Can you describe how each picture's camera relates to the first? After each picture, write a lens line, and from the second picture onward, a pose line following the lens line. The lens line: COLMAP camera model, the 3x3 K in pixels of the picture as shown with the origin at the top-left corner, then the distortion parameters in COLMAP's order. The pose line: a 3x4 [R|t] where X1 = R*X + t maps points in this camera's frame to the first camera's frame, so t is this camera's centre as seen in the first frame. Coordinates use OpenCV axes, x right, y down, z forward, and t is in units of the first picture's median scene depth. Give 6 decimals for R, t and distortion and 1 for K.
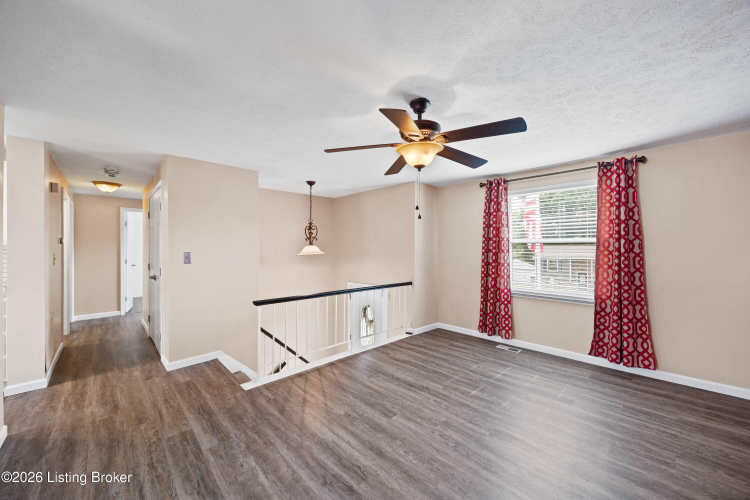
lens RADIAL K [[288.0, 0, 377.4], [0, 288.0, 251.6], [0, 0, 1]] dist [-0.008687, 0.000961]
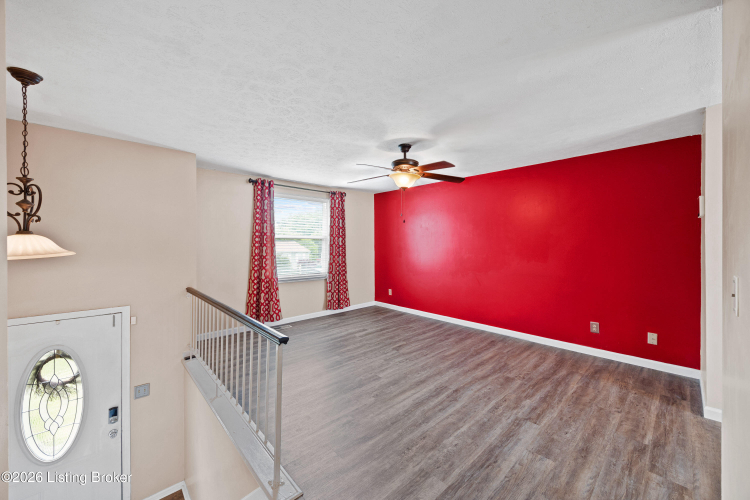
lens RADIAL K [[288.0, 0, 375.5], [0, 288.0, 249.9], [0, 0, 1]] dist [-0.008687, 0.000961]
pose [[0.011494, -0.023572, 0.999656, -0.868634], [0.012601, 0.999646, 0.023427, -0.006125], [-0.999855, 0.012327, 0.011787, 0.725876]]
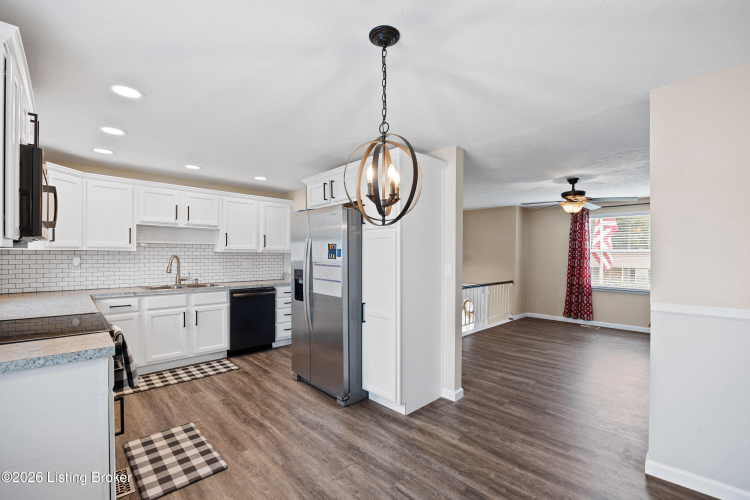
lens RADIAL K [[327.5, 0, 376.3], [0, 327.5, 259.5], [0, 0, 1]] dist [-0.006873, -0.000039]
pose [[0.999968, 0.006317, 0.004888, -0.745764], [-0.006335, 0.999973, 0.003673, 0.007095], [-0.004865, -0.003704, 0.999981, -0.741156]]
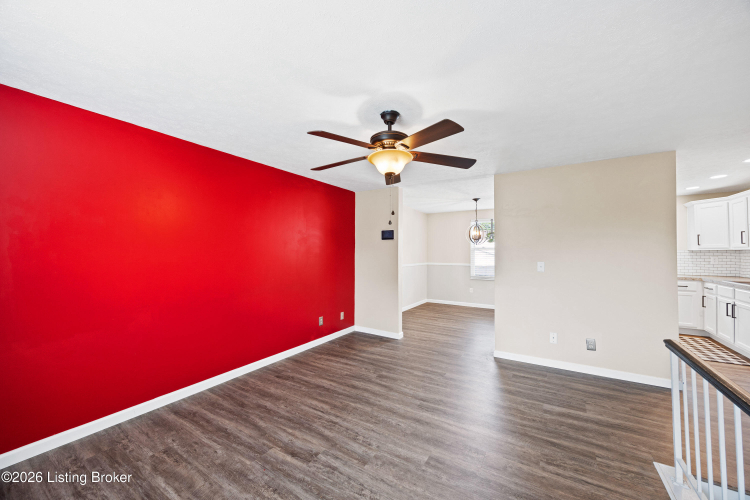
lens RADIAL K [[288.0, 0, 379.0], [0, 288.0, 252.2], [0, 0, 1]] dist [-0.008687, 0.000961]
pose [[-0.966654, 0.001851, -0.256081, 0.288184], [-0.001837, 0.999898, 0.014161, -0.016867], [0.256081, 0.014159, -0.966552, 1.271521]]
